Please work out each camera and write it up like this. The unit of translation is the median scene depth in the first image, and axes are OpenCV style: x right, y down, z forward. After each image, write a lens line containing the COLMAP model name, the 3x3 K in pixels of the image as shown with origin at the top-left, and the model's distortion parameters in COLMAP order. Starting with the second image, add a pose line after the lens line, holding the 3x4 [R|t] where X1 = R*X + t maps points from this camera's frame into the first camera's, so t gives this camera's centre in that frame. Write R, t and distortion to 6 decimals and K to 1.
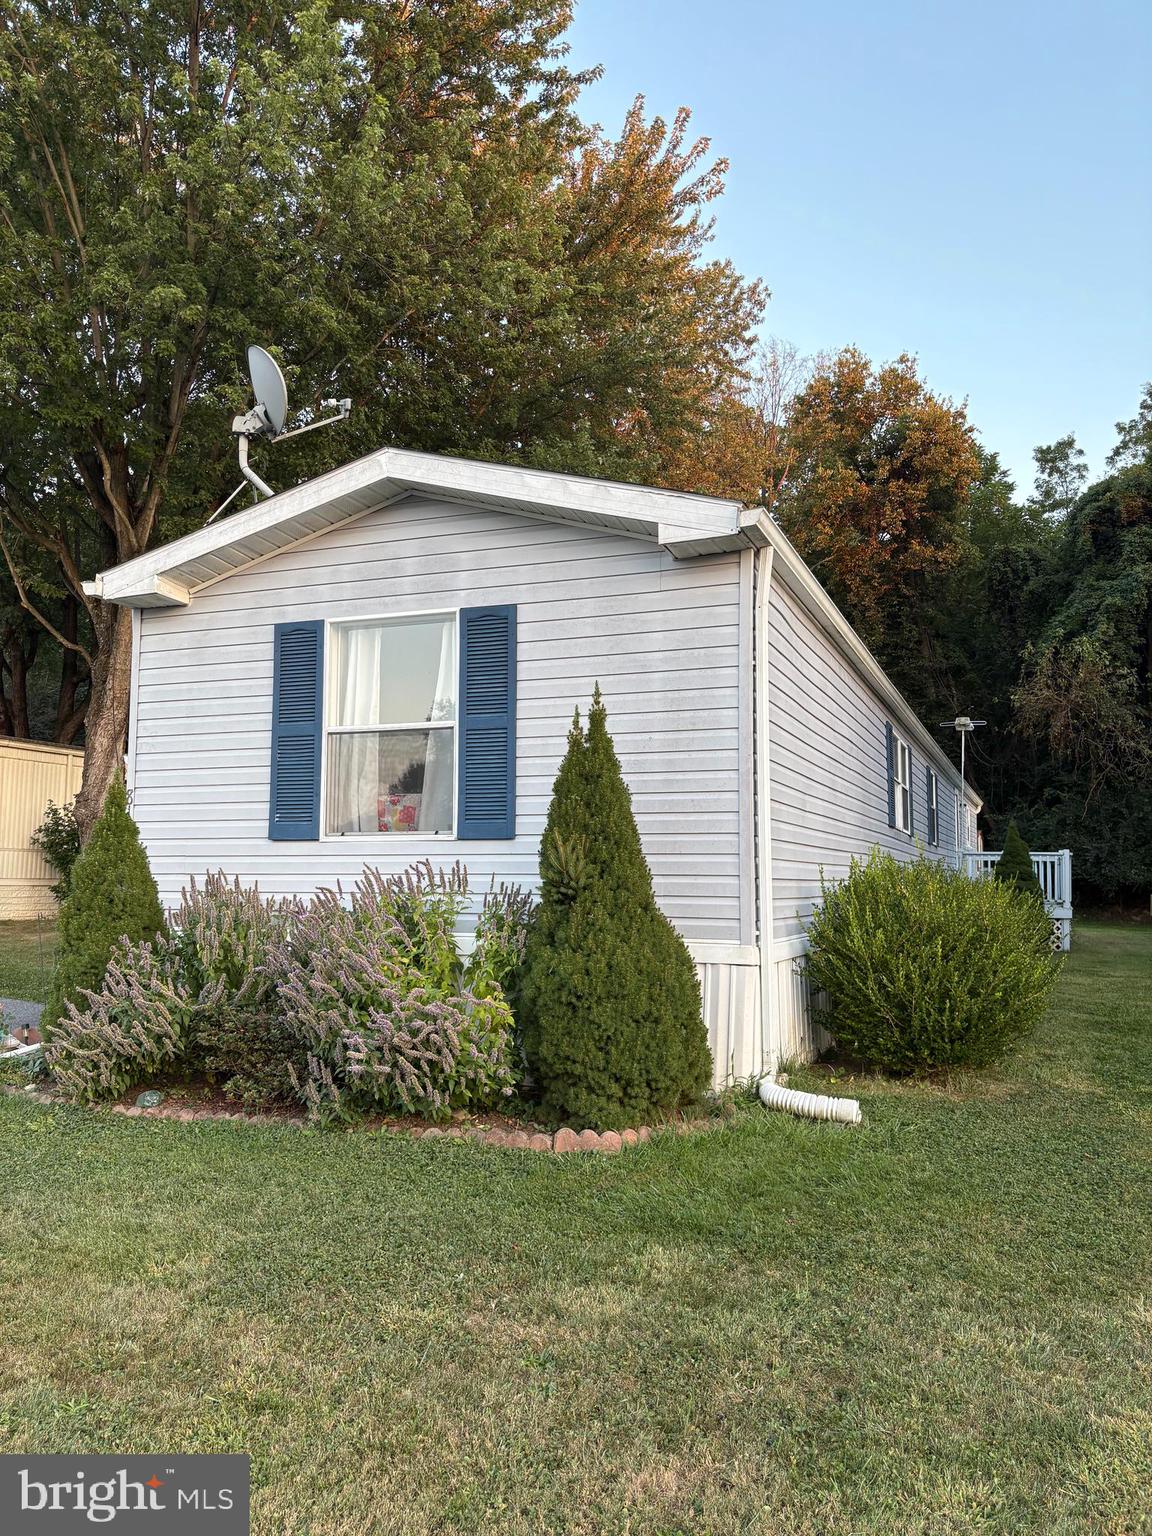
lens RADIAL K [[1161.2, 0, 578.0], [0, 1161.2, 769.6], [0, 0, 1]] dist [0.038855, -0.043614]
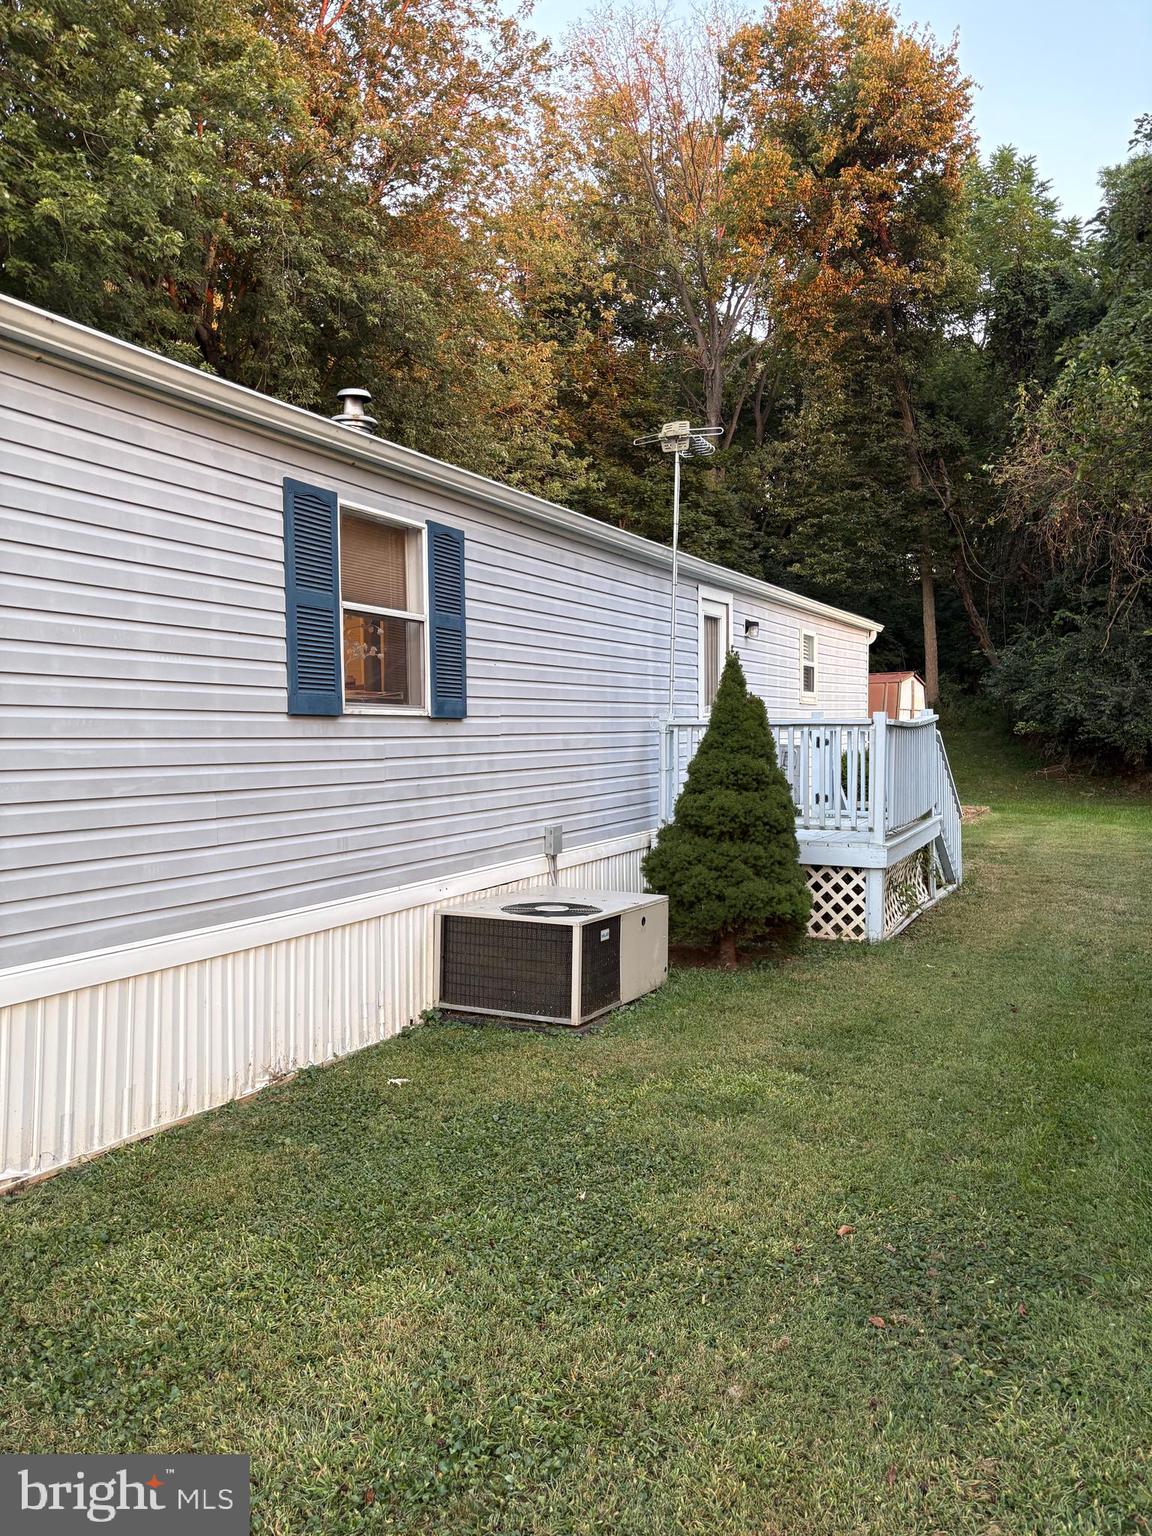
lens RADIAL K [[1161.2, 0, 566.4], [0, 1161.2, 772.3], [0, 0, 1]] dist [0.038855, -0.043614]
pose [[0.996602, -0.015213, -0.080946, 0.154372], [0.025646, 0.991253, 0.129456, 0.013747], [0.078268, -0.131092, 0.988276, 0.253770]]
